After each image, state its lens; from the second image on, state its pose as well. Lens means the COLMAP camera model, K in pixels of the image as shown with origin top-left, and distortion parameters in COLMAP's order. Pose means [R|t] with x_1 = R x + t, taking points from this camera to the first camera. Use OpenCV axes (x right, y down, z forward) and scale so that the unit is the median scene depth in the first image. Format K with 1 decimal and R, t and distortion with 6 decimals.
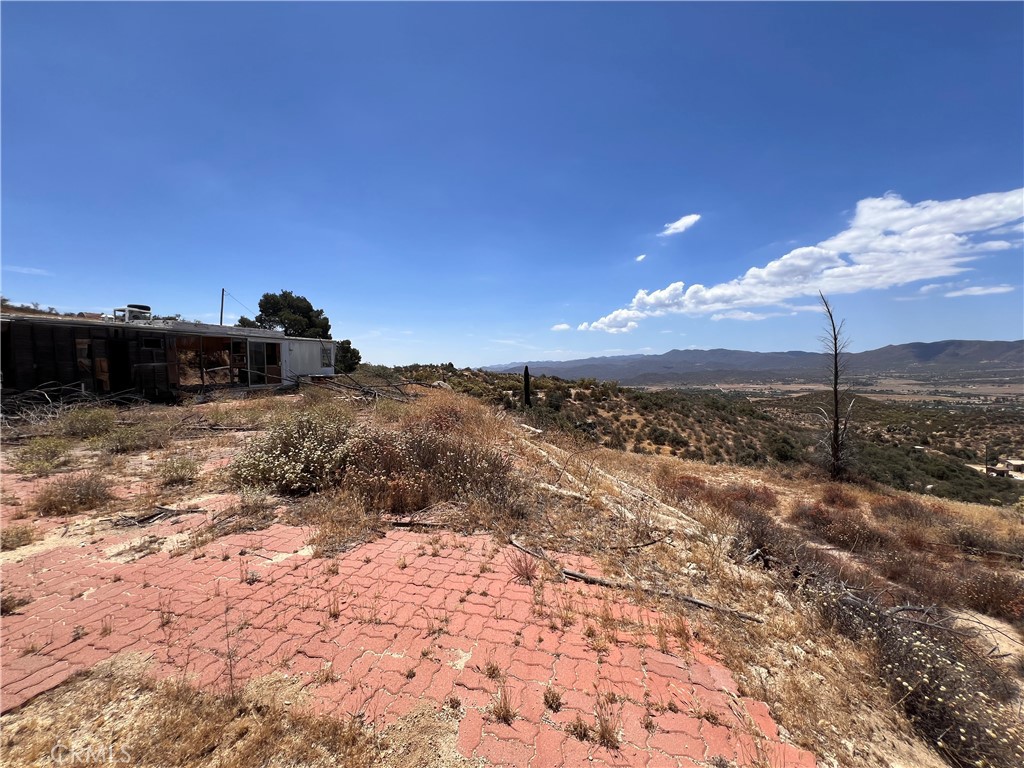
lens RADIAL K [[413.9, 0, 513.4], [0, 413.9, 386.8], [0, 0, 1]] dist [-0.007981, 0.002086]
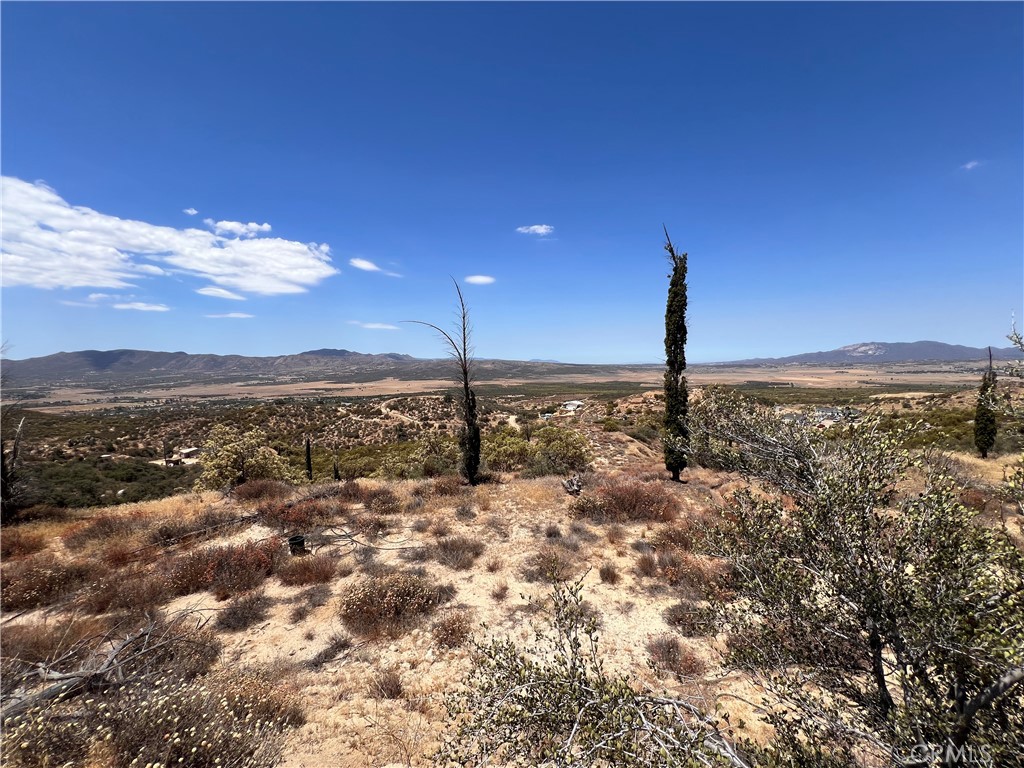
lens RADIAL K [[413.9, 0, 512.7], [0, 413.9, 384.7], [0, 0, 1]] dist [-0.007981, 0.002086]
pose [[0.001736, -0.043098, 0.999069, 0.002042], [0.067873, 0.996772, 0.042881, -0.000260], [-0.997692, 0.067736, 0.004656, 0.002945]]
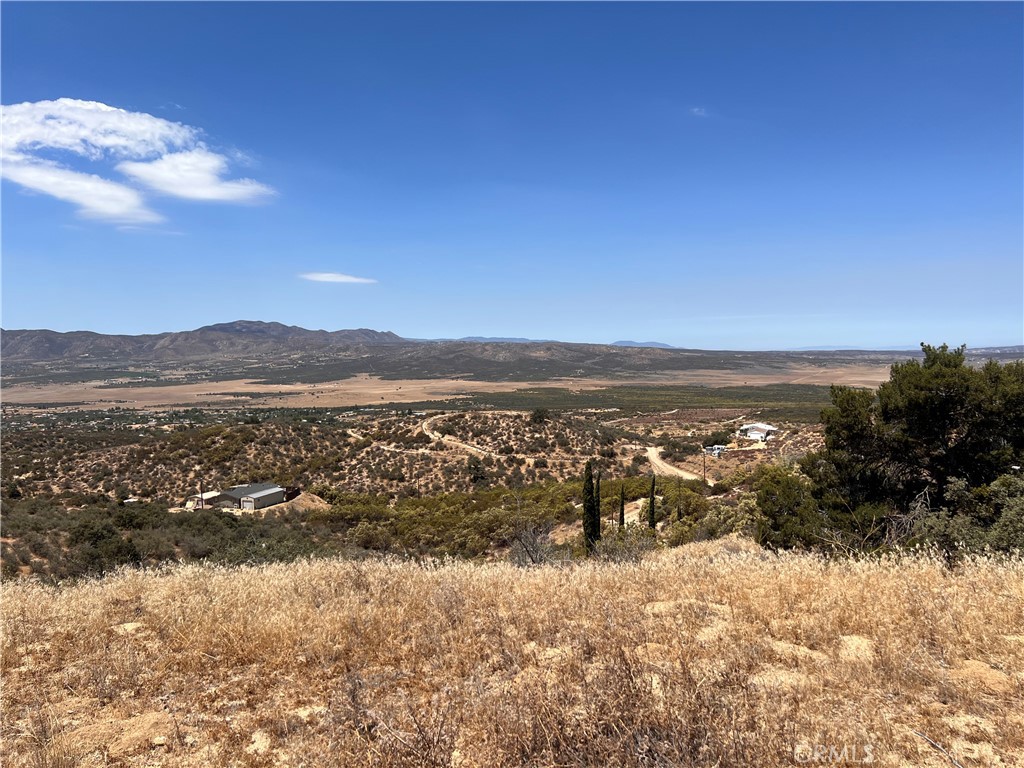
lens RADIAL K [[768.8, 0, 513.4], [0, 768.8, 385.9], [0, 0, 1]] dist [0.080985, -0.047857]
pose [[0.088476, -0.039818, 0.995282, -0.170810], [0.063224, 0.997410, 0.034282, -0.033019], [-0.994070, 0.059892, 0.090765, 0.180301]]
